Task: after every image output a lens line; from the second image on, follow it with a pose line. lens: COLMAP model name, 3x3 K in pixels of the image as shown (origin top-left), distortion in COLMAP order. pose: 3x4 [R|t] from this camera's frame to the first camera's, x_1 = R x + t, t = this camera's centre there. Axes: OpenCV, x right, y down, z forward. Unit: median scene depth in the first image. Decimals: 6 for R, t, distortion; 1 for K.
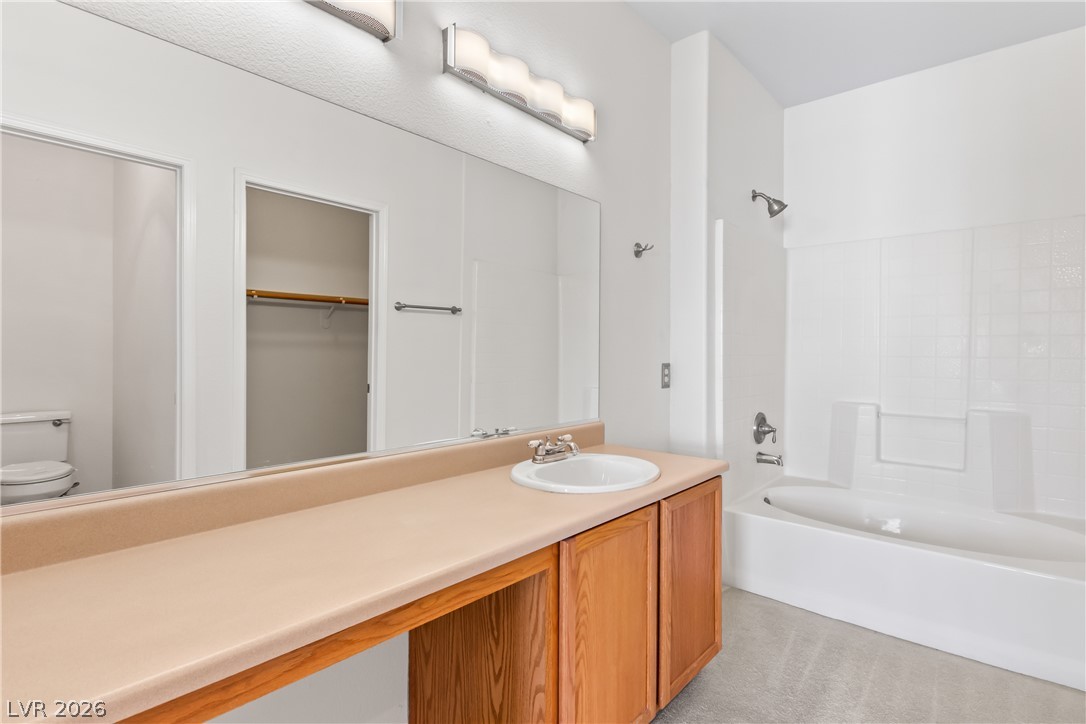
lens RADIAL K [[502.5, 0, 548.7], [0, 502.5, 363.3], [0, 0, 1]] dist [-0.000175, -0.000089]
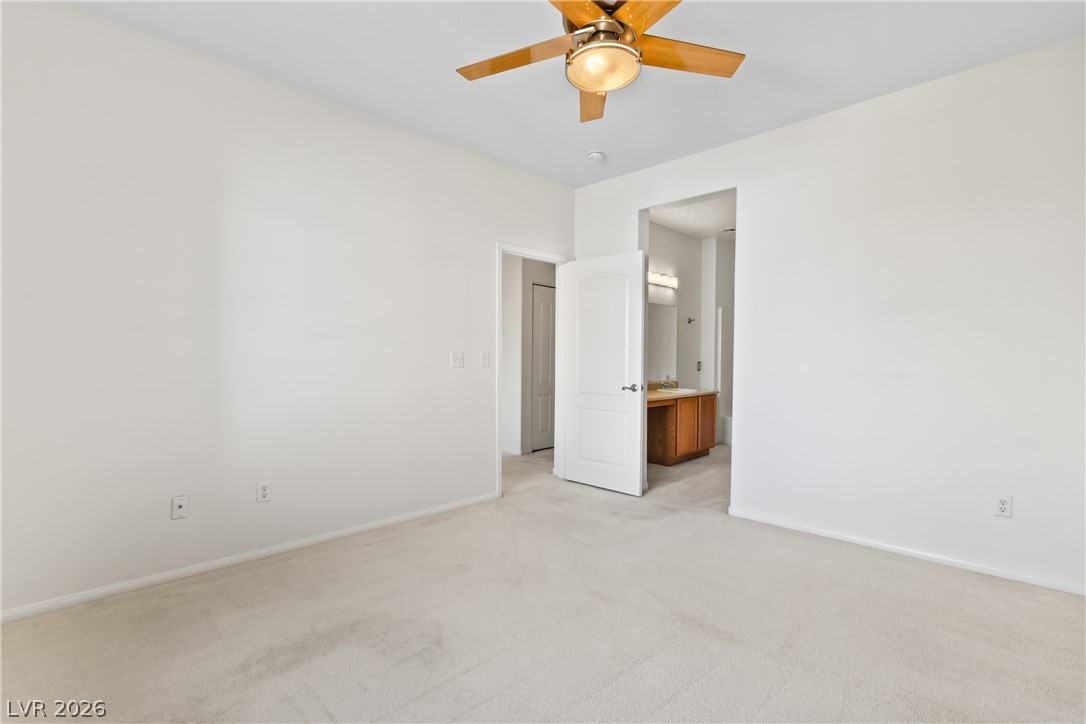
lens RADIAL K [[502.5, 0, 548.7], [0, 502.5, 363.3], [0, 0, 1]] dist [-0.000175, -0.000089]
pose [[0.999015, 0.013509, -0.042274, -0.554960], [-0.013895, 0.999864, -0.008872, 0.052559], [0.042149, 0.009450, 0.999067, -2.093326]]
